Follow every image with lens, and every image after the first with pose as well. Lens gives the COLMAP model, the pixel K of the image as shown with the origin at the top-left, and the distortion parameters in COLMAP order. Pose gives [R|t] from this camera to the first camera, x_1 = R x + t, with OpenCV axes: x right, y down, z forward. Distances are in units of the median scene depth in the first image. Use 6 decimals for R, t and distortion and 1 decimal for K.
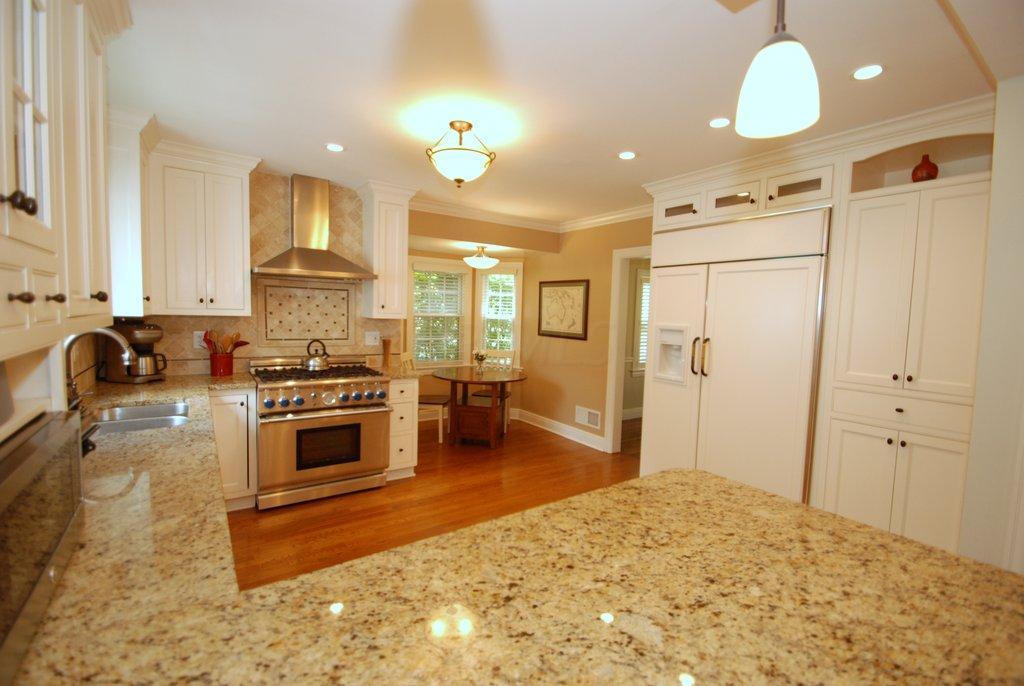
lens RADIAL K [[449.3, 0, 506.1], [0, 449.3, 341.5], [0, 0, 1]] dist [-0.000142, -0.000399]
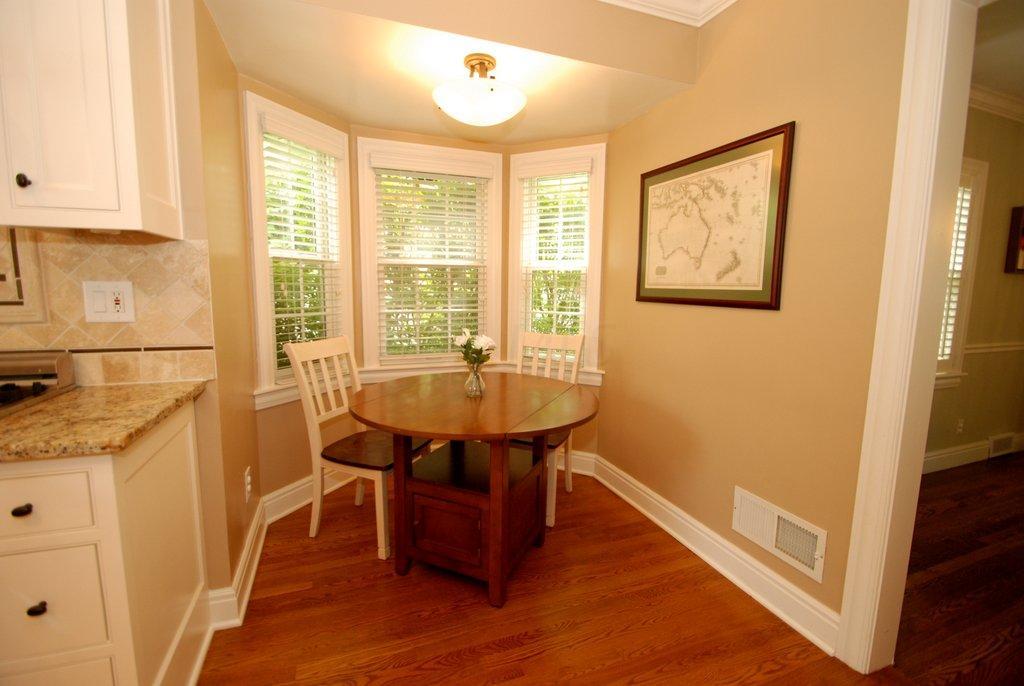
lens RADIAL K [[449.3, 0, 506.1], [0, 449.3, 341.5], [0, 0, 1]] dist [-0.000142, -0.000399]
pose [[0.971115, 0.013515, -0.238230, 0.060471], [-0.001600, 0.998741, 0.050139, 0.004879], [0.238607, -0.048310, 0.969914, 0.626272]]
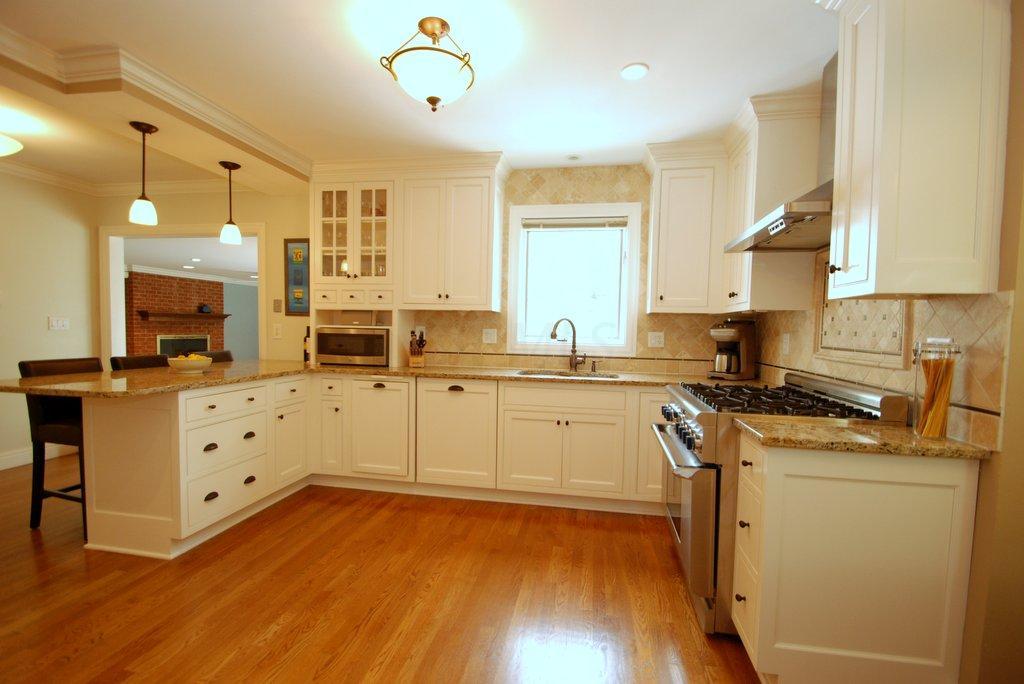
lens RADIAL K [[459.6, 0, 516.6], [0, 459.6, 352.1], [0, 0, 1]] dist [-0.000343, -0.000508]
pose [[-0.697022, -0.007924, -0.717006, 0.179357], [-0.089962, 0.993004, 0.076480, -0.006329], [0.711384, 0.117812, -0.692858, 0.851211]]
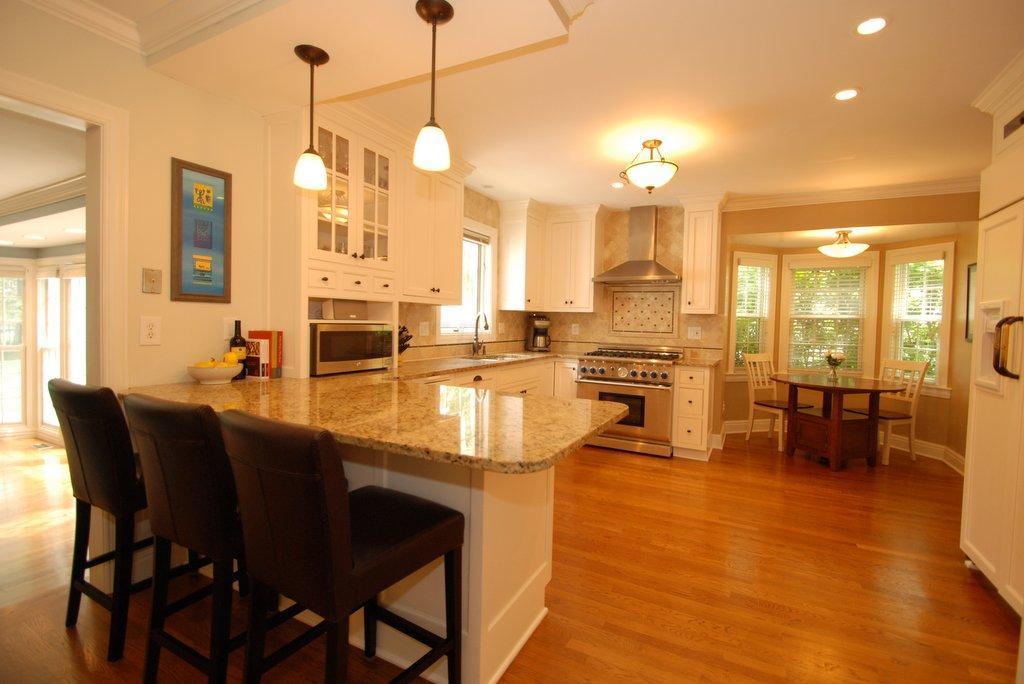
lens RADIAL K [[456.5, 0, 515.8], [0, 456.5, 335.5], [0, 0, 1]] dist [-0.009021, -0.000278]
pose [[0.468132, 0.008037, -0.883622, 0.418538], [-0.069343, 0.997209, -0.027666, 0.051606], [0.880933, 0.074224, 0.467383, 0.064506]]
